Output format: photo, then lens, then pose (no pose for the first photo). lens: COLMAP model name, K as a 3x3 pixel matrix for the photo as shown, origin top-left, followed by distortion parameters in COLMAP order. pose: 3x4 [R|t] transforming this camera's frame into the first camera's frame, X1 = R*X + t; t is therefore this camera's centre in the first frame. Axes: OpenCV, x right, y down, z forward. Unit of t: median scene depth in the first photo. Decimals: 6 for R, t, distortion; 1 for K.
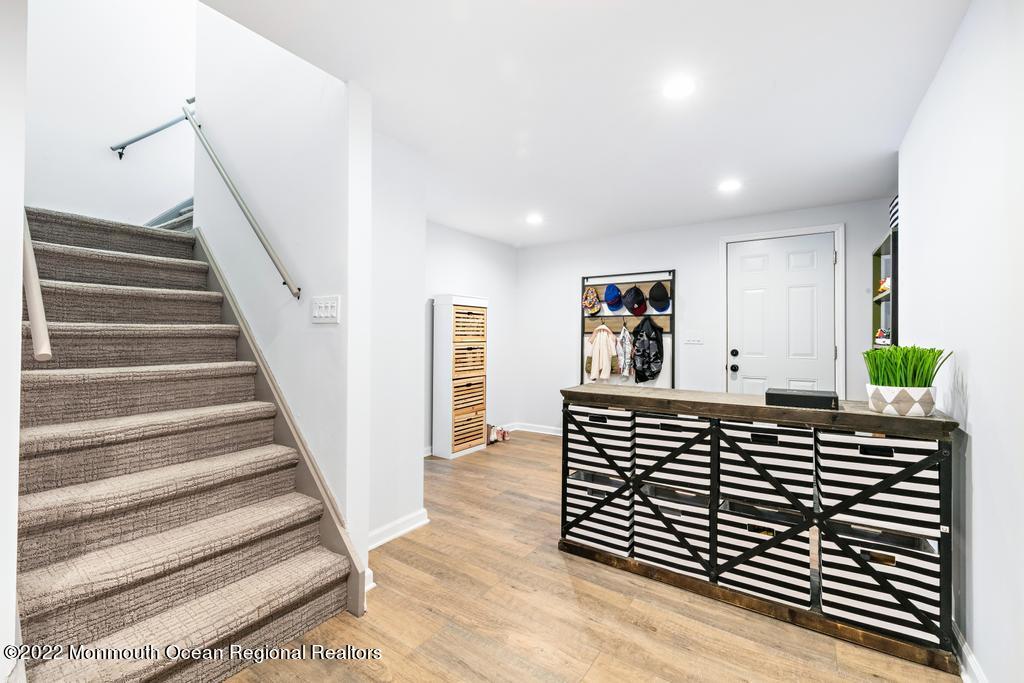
lens RADIAL K [[438.8, 0, 512.0], [0, 438.8, 341.5], [0, 0, 1]] dist [0.003231, 0.000120]
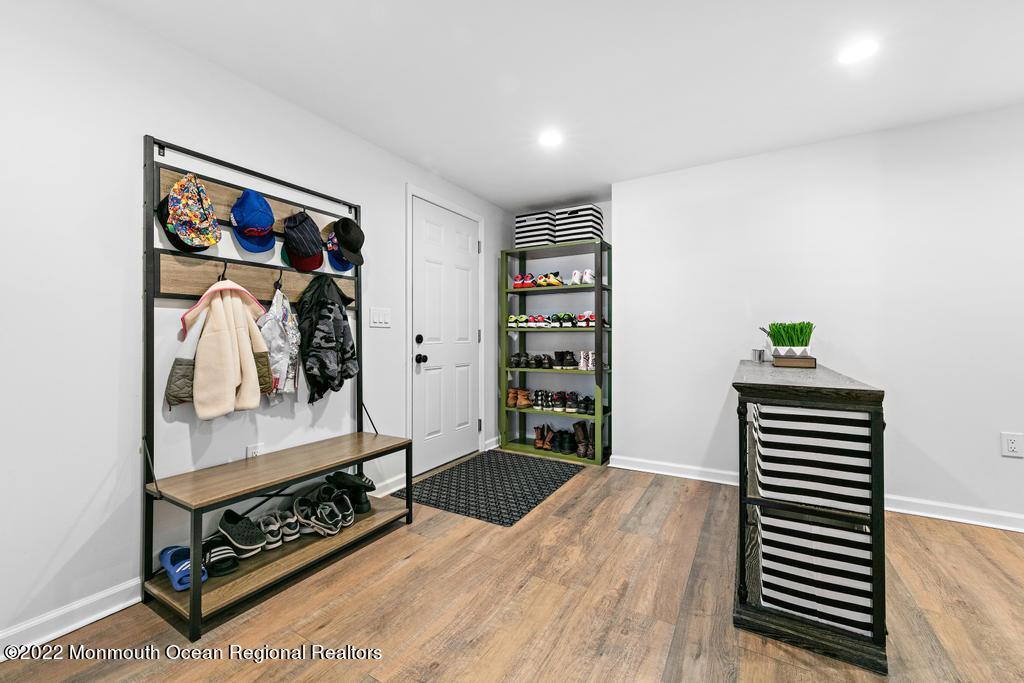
lens RADIAL K [[409.7, 0, 512.0], [0, 409.7, 341.5], [0, 0, 1]] dist [0.000259, -0.000067]
pose [[-0.075754, -0.018904, 0.996947, -0.206166], [0.009751, 0.999758, 0.019698, 0.015315], [-0.997079, 0.011214, -0.075551, 0.784971]]
